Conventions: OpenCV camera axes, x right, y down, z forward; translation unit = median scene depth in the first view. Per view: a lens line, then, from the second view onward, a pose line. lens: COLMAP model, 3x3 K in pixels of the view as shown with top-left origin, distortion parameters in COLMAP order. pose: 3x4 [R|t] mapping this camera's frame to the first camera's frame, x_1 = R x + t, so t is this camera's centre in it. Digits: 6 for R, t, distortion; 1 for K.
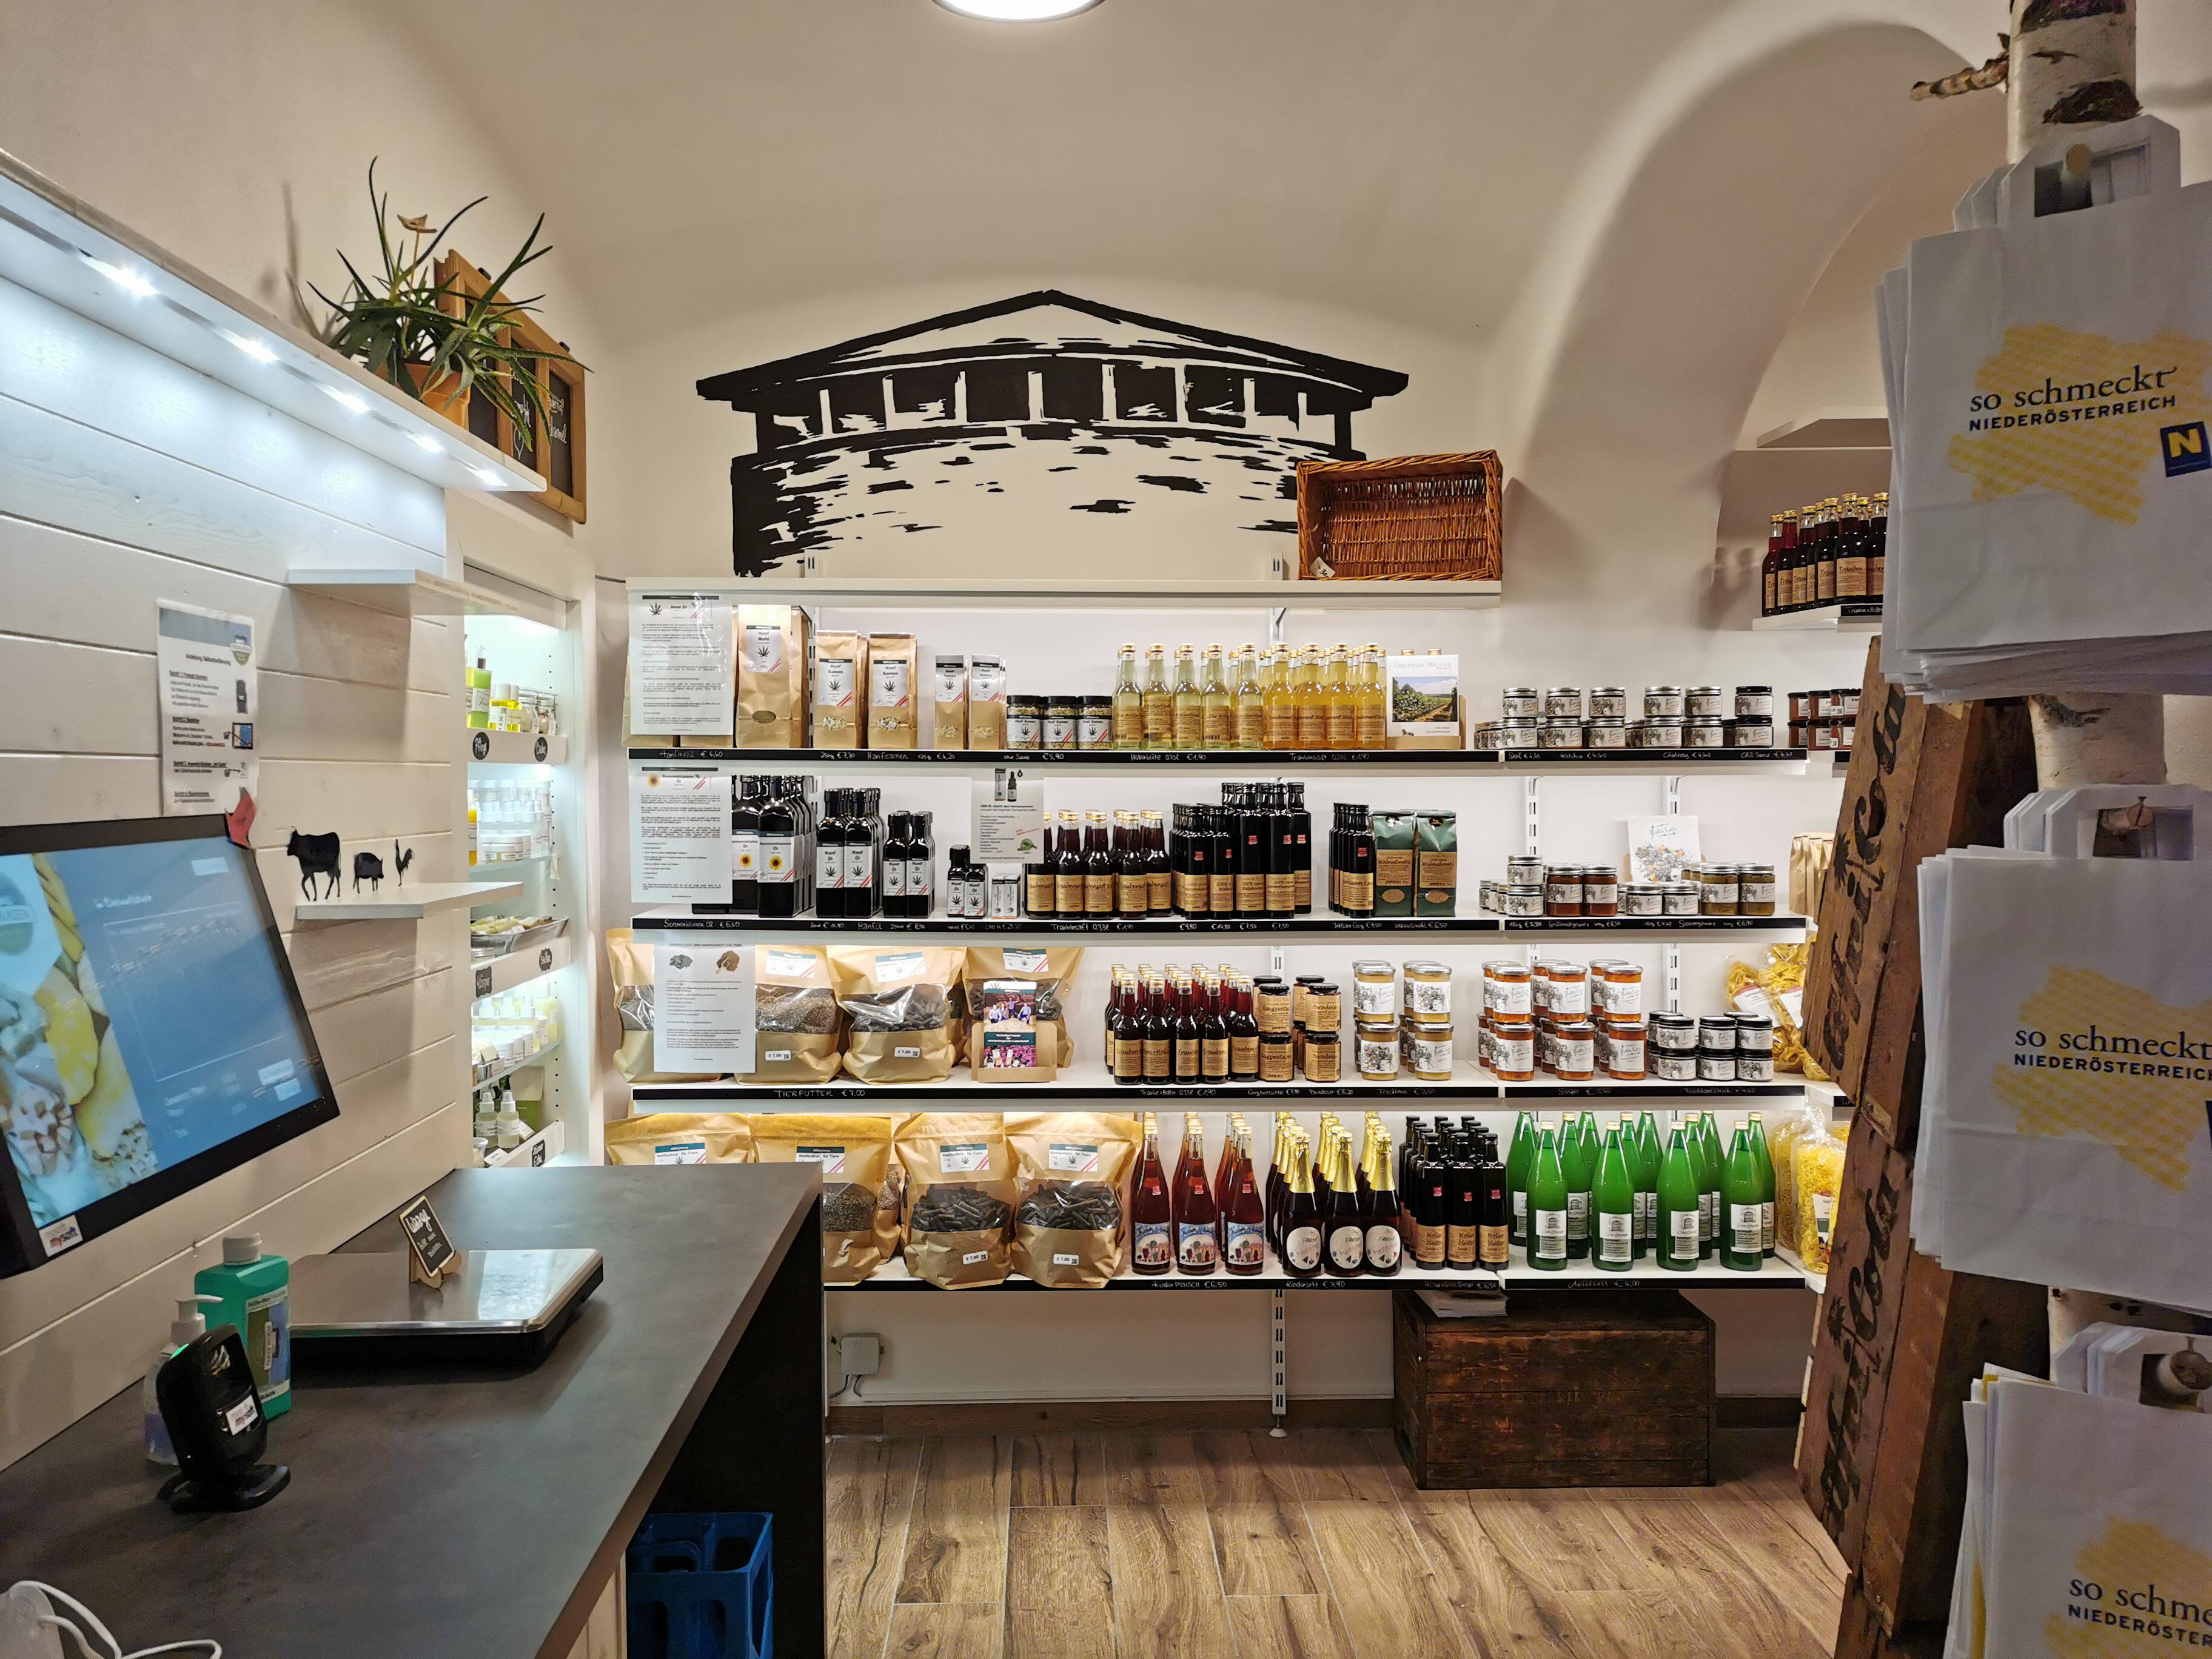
lens RADIAL K [[1722.0, 0, 1093.7], [0, 1722.0, 822.3], [0, 0, 1]] dist [0.034801, -0.002649]
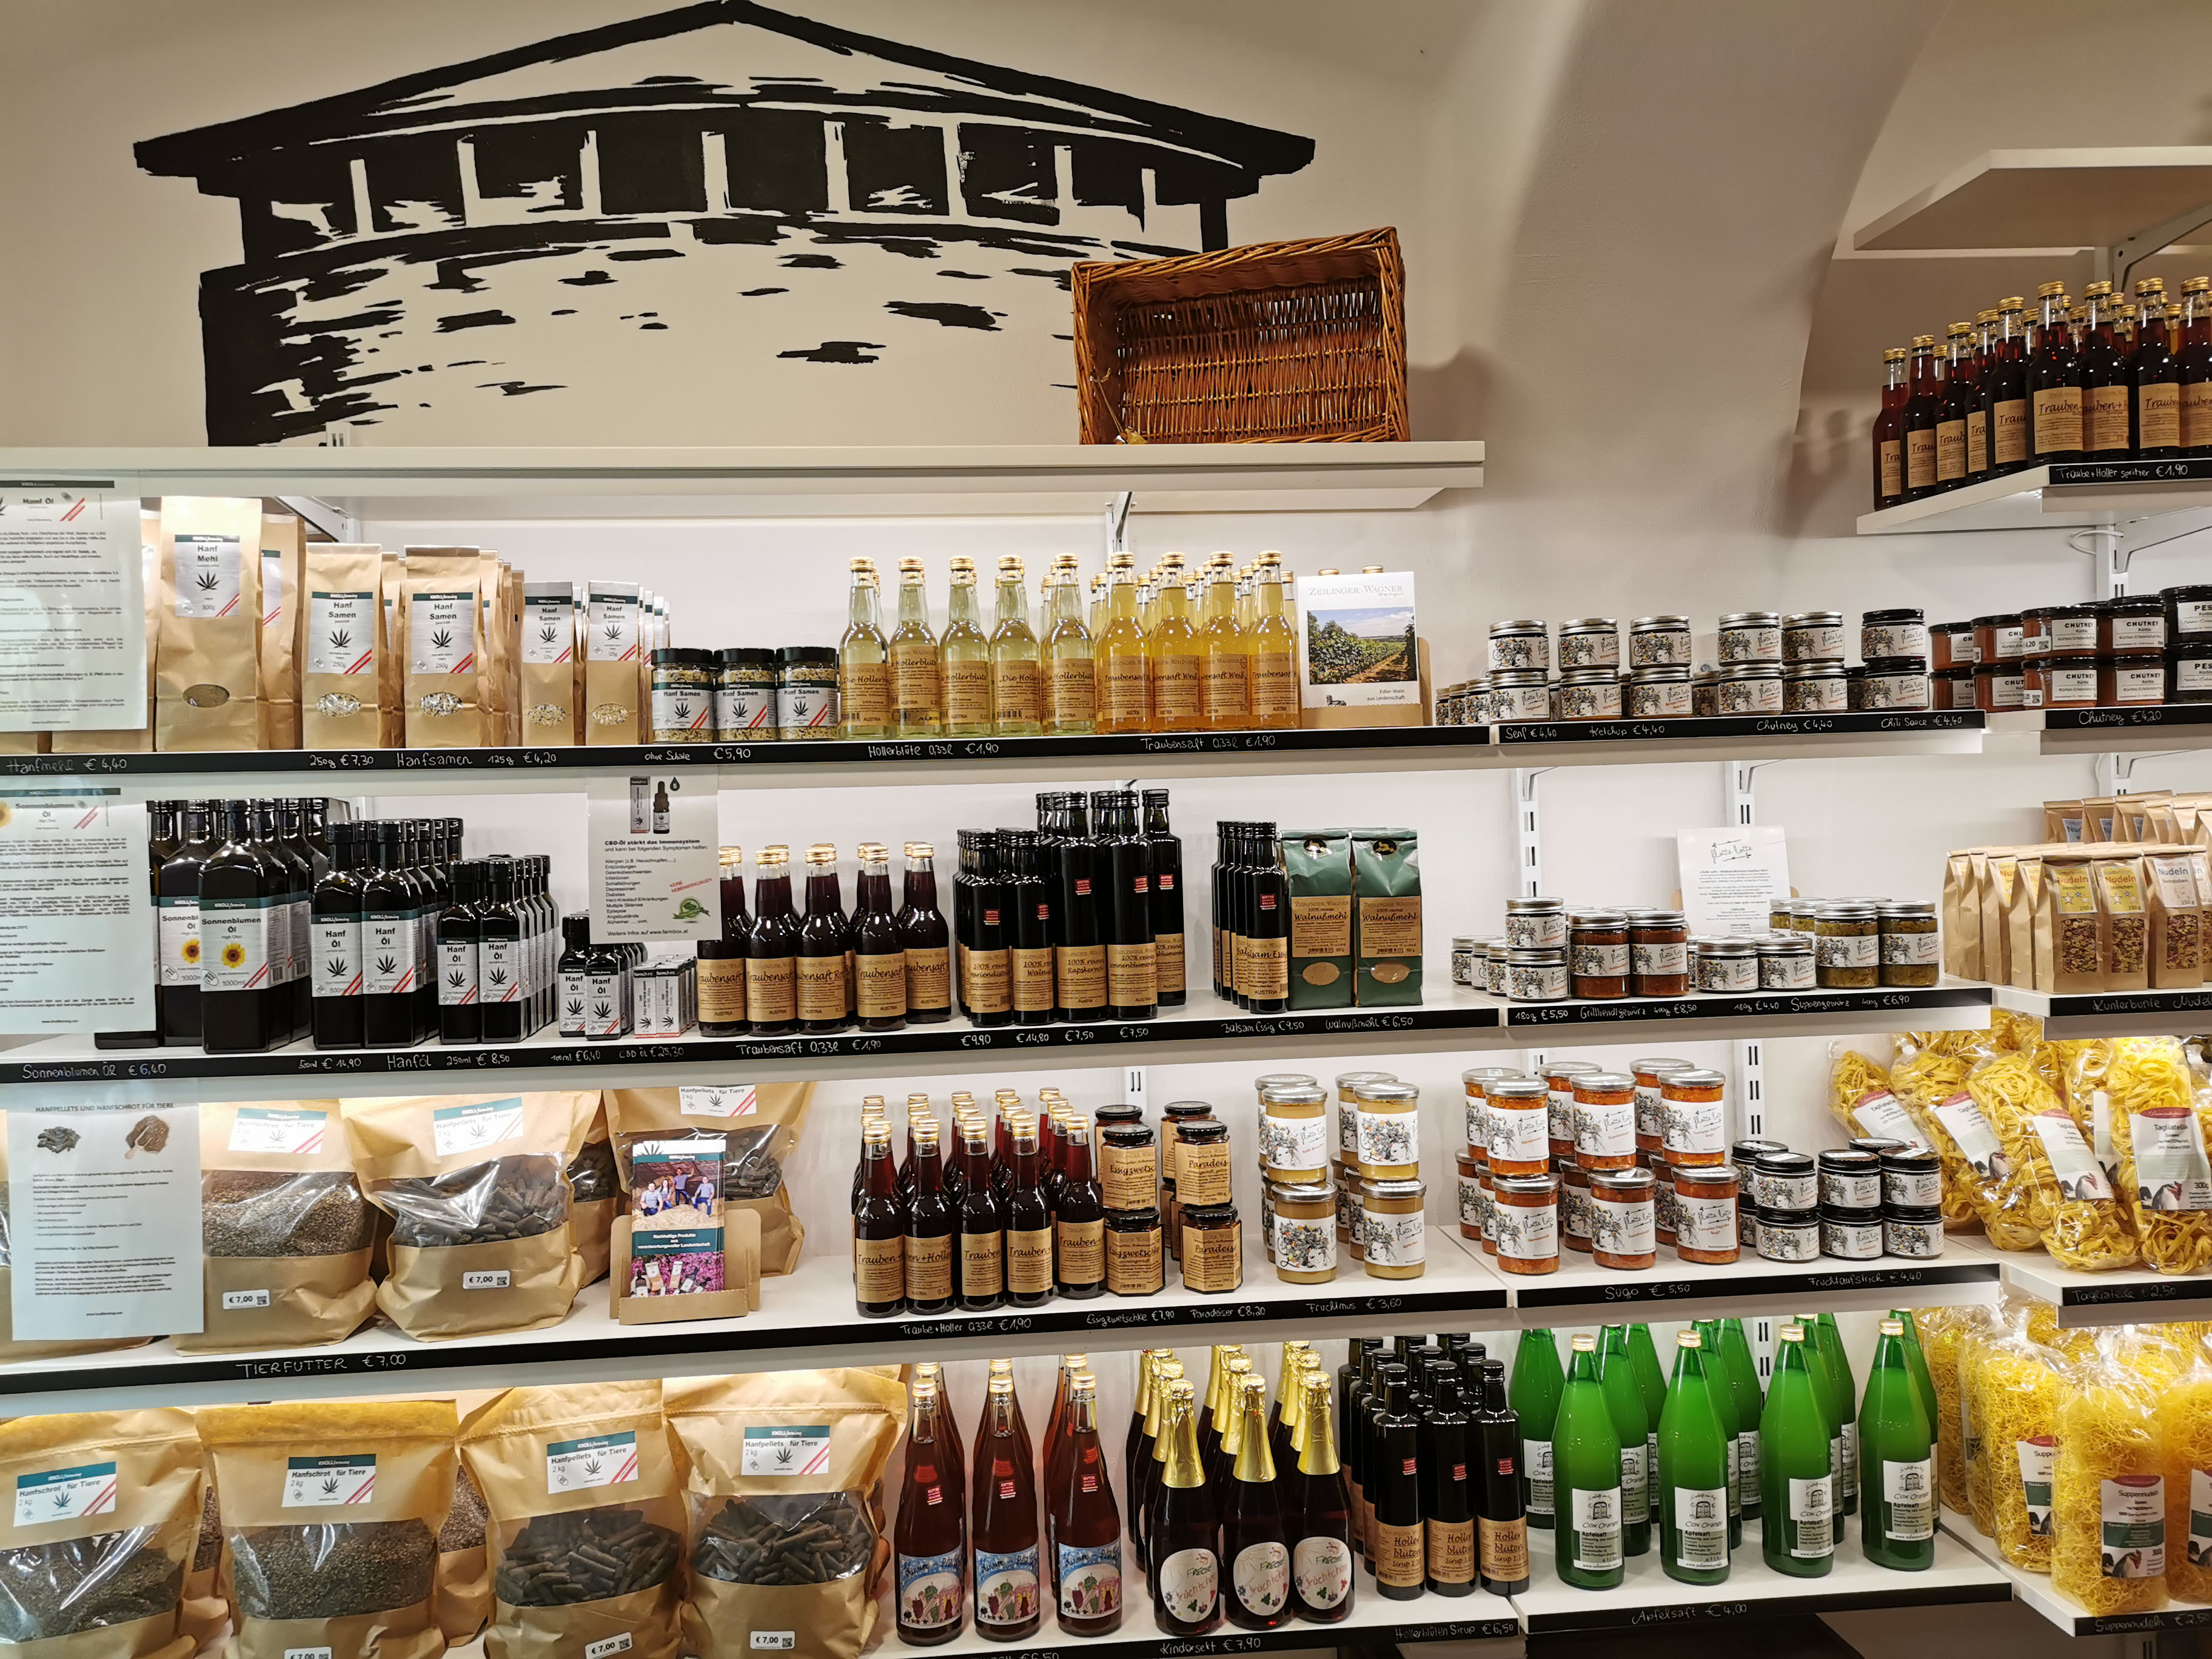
lens RADIAL K [[1722.0, 0, 1108.6], [0, 1722.0, 832.4], [0, 0, 1]] dist [0.034801, -0.002649]
pose [[0.996930, -0.028331, 0.072993, 0.058110], [0.029303, 0.999495, -0.012271, -0.001091], [-0.072608, 0.014372, 0.997257, 0.408869]]
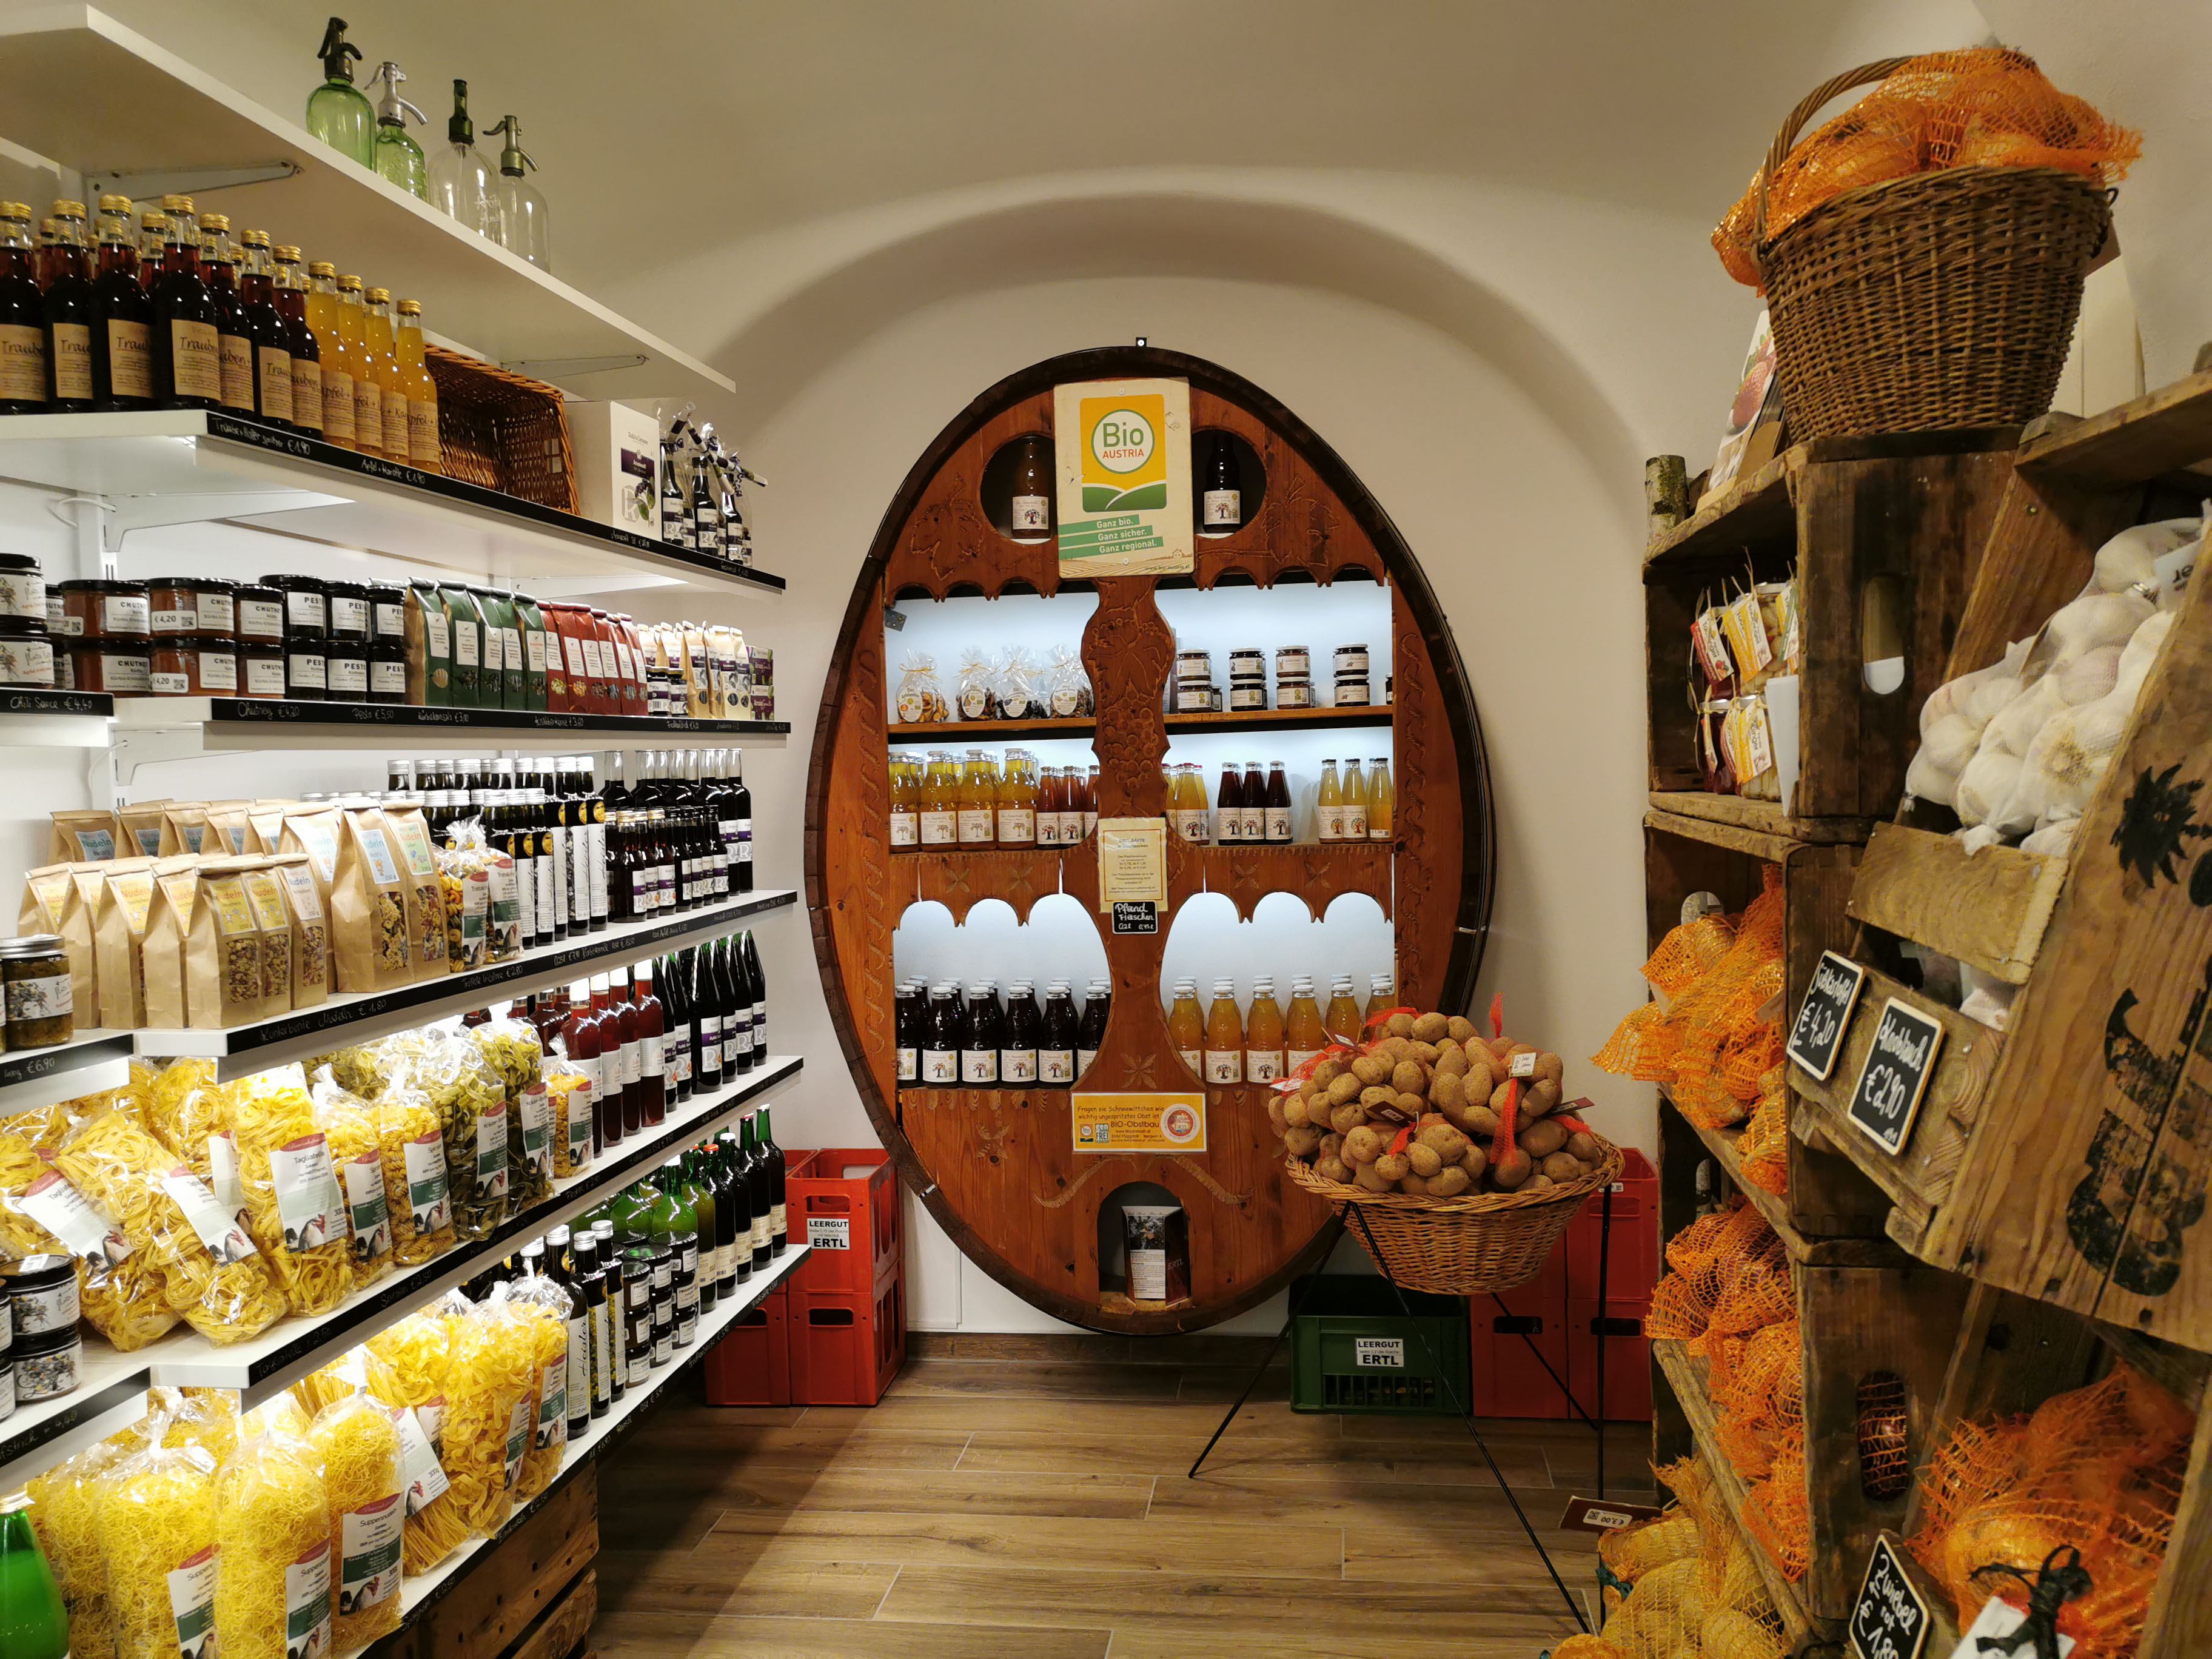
lens RADIAL K [[1722.0, 0, 1103.4], [0, 1722.0, 837.0], [0, 0, 1]] dist [0.034801, -0.002649]
pose [[0.172019, -0.044054, 0.984108, -0.031814], [0.055439, 0.997849, 0.034979, -0.003357], [-0.983532, 0.048541, 0.174092, 0.628981]]
